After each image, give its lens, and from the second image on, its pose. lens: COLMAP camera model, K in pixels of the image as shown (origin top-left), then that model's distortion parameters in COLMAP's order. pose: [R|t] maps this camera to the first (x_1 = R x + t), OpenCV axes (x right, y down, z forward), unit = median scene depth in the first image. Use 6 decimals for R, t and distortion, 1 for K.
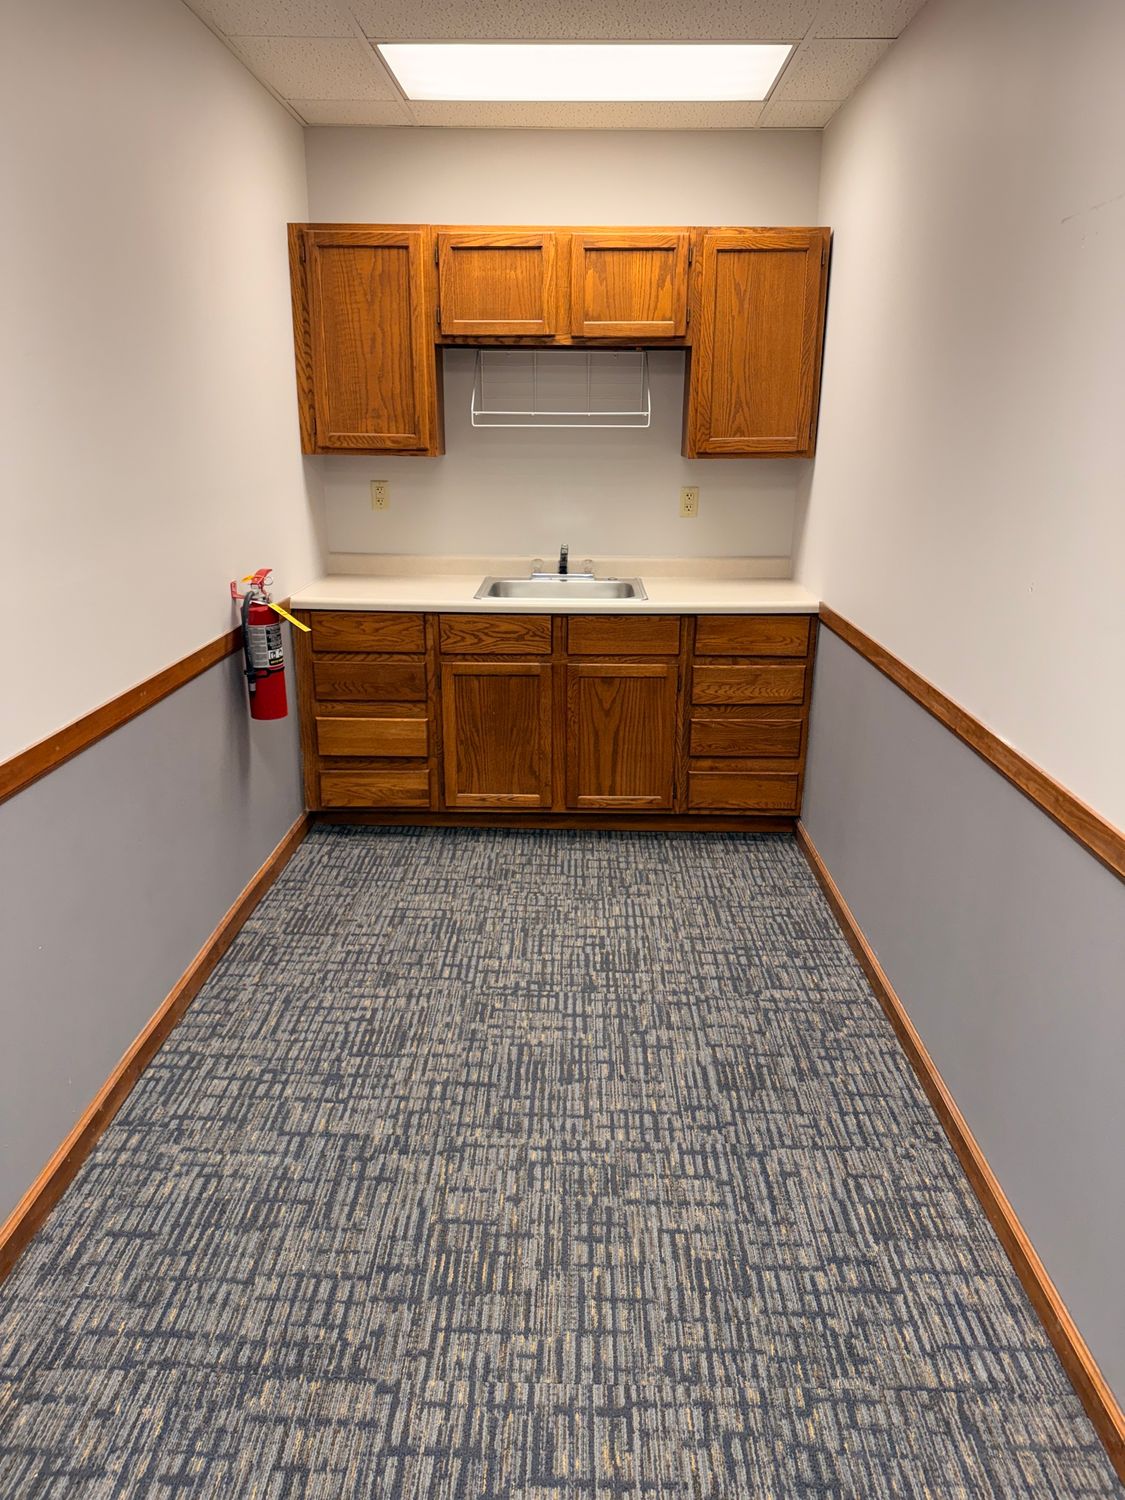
lens RADIAL K [[1025.2, 0, 562.5], [0, 1025.2, 750.0], [0, 0, 1]] dist [0.099920, -0.123280]
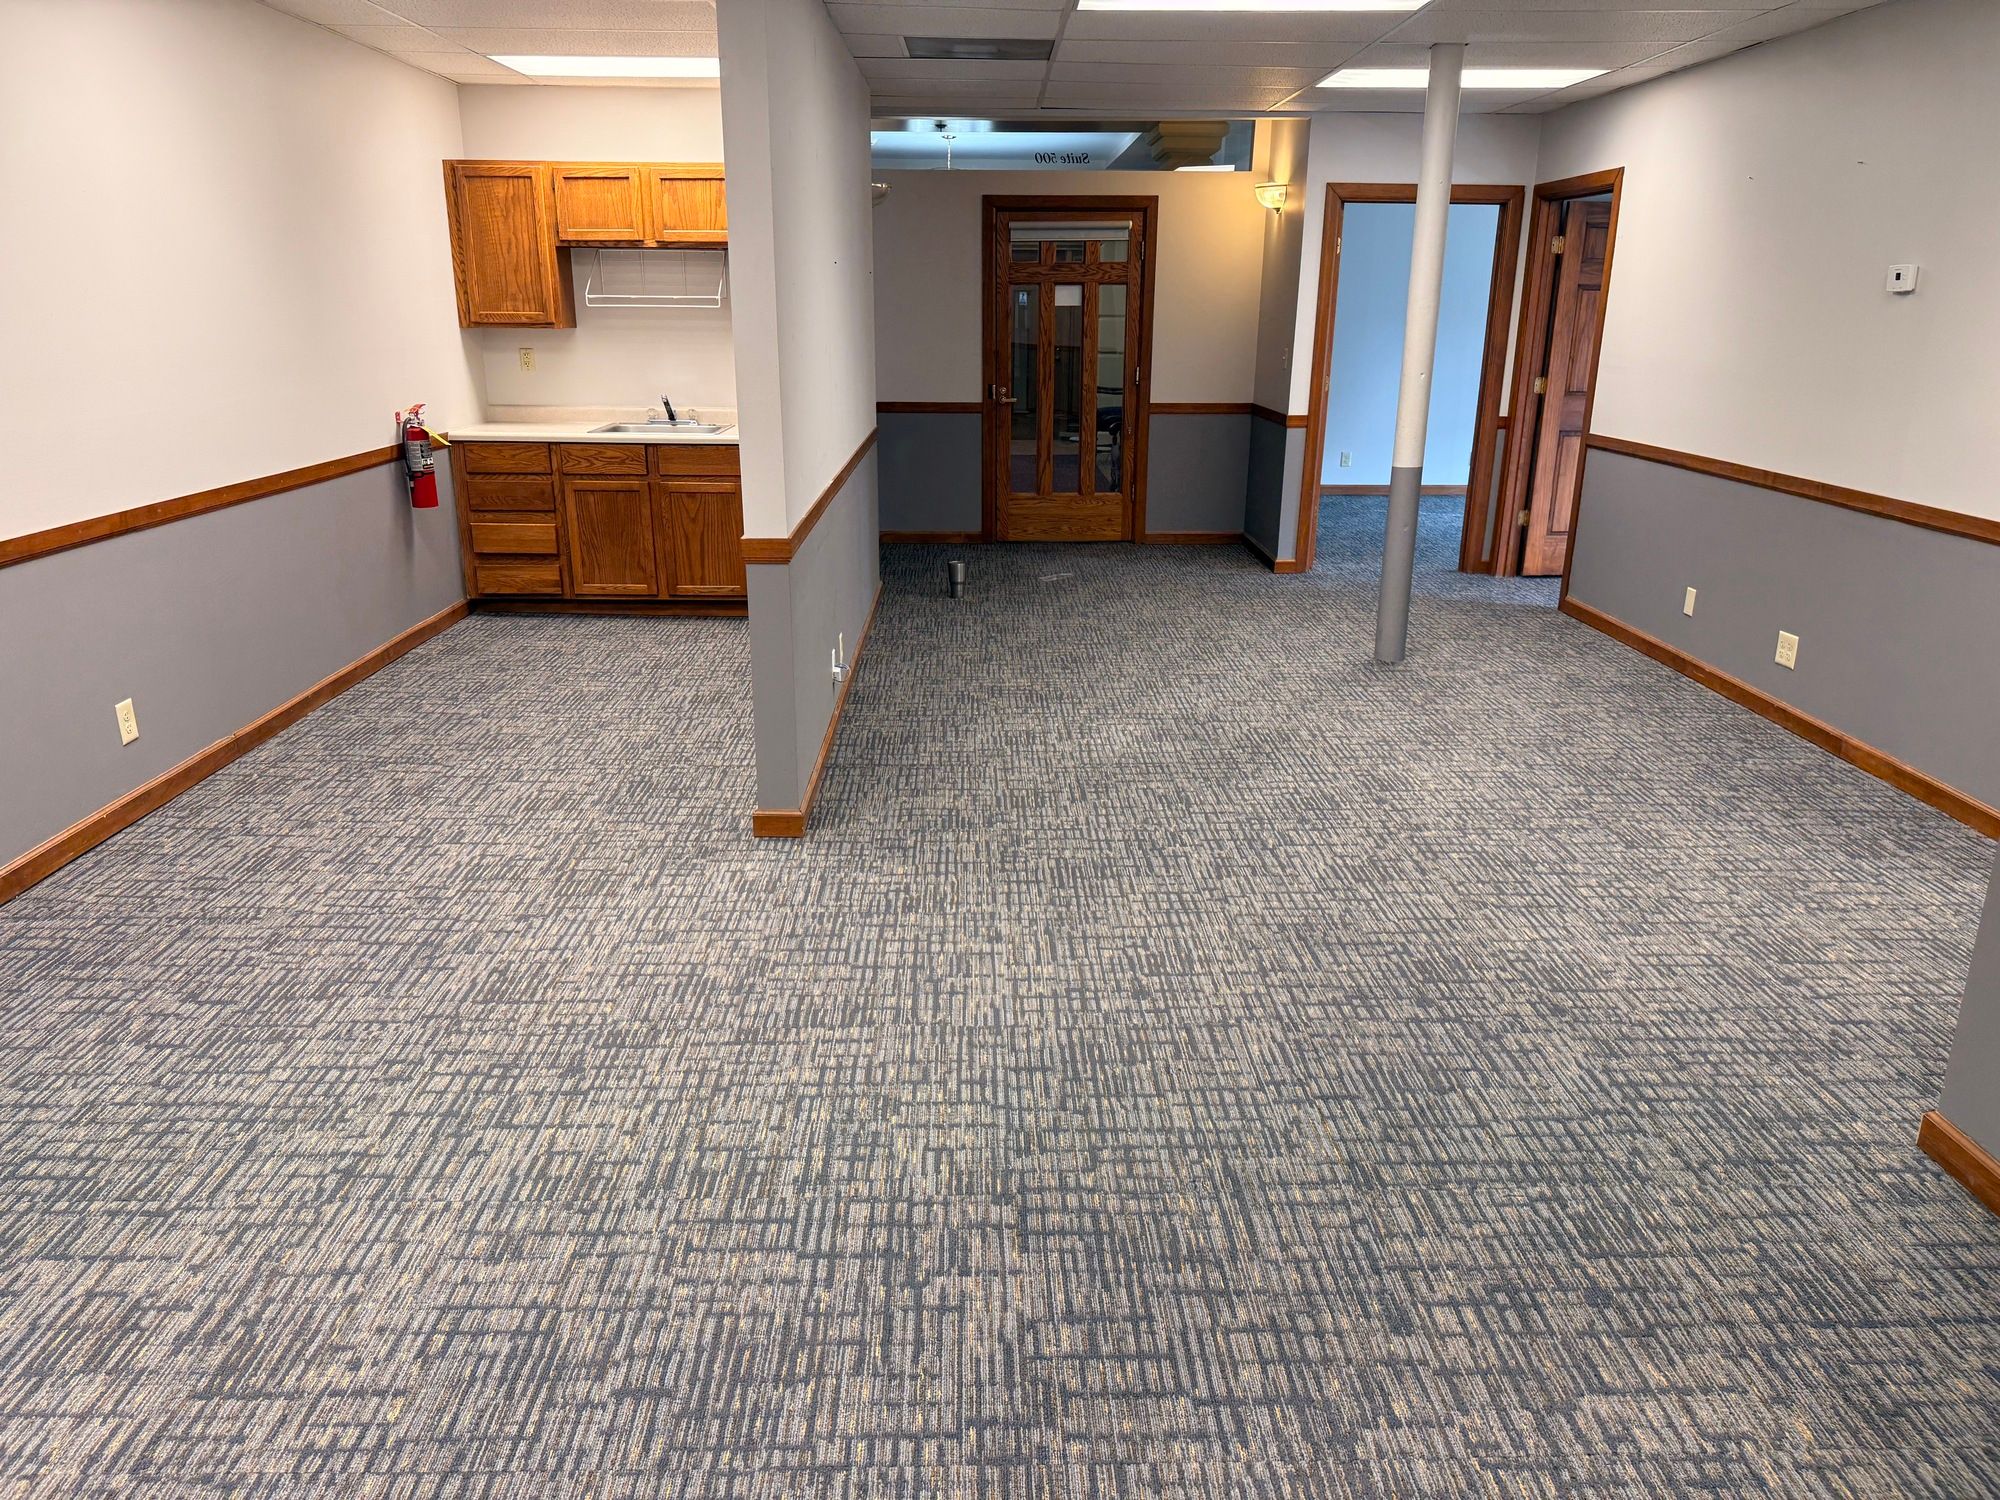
lens RADIAL K [[1311.4, 0, 1000.0], [0, 1311.4, 750.0], [0, 0, 1]] dist [0.000211, -0.002175]
pose [[0.998467, -0.016245, 0.052910, 0.357533], [0.015482, 0.999771, 0.014805, 0.251991], [-0.053138, -0.013963, 0.998490, -0.754199]]
